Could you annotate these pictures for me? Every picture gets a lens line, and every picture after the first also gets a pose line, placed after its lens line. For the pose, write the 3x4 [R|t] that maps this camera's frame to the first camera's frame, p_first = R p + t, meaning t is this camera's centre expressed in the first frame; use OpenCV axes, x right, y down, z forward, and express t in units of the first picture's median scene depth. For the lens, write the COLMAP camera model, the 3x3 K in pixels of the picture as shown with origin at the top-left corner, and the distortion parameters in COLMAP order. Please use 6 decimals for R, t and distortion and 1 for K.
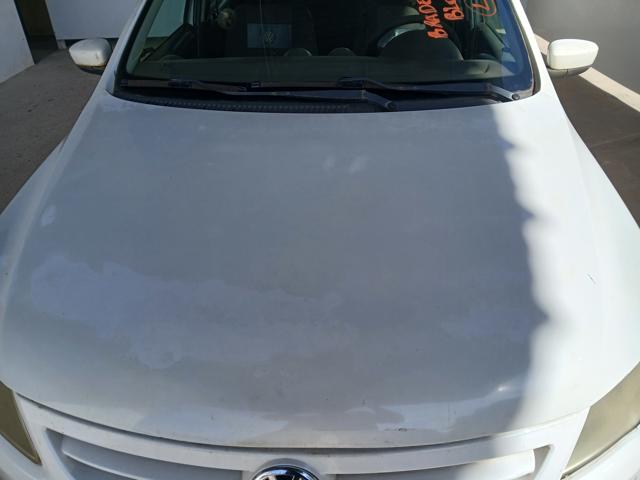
lens RADIAL K [[495.9, 0, 312.3], [0, 495.9, 243.3], [0, 0, 1]] dist [-0.031997, -0.004999]
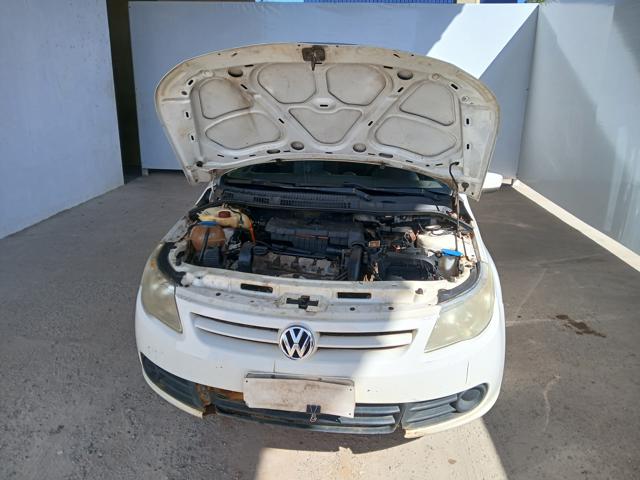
lens RADIAL K [[495.9, 0, 312.3], [0, 495.9, 243.3], [0, 0, 1]] dist [-0.031997, -0.004999]
pose [[0.995684, 0.062573, -0.068549, 0.075934], [-0.079031, 0.958856, -0.272672, 0.370592], [0.048667, 0.276913, 0.959662, -0.678531]]
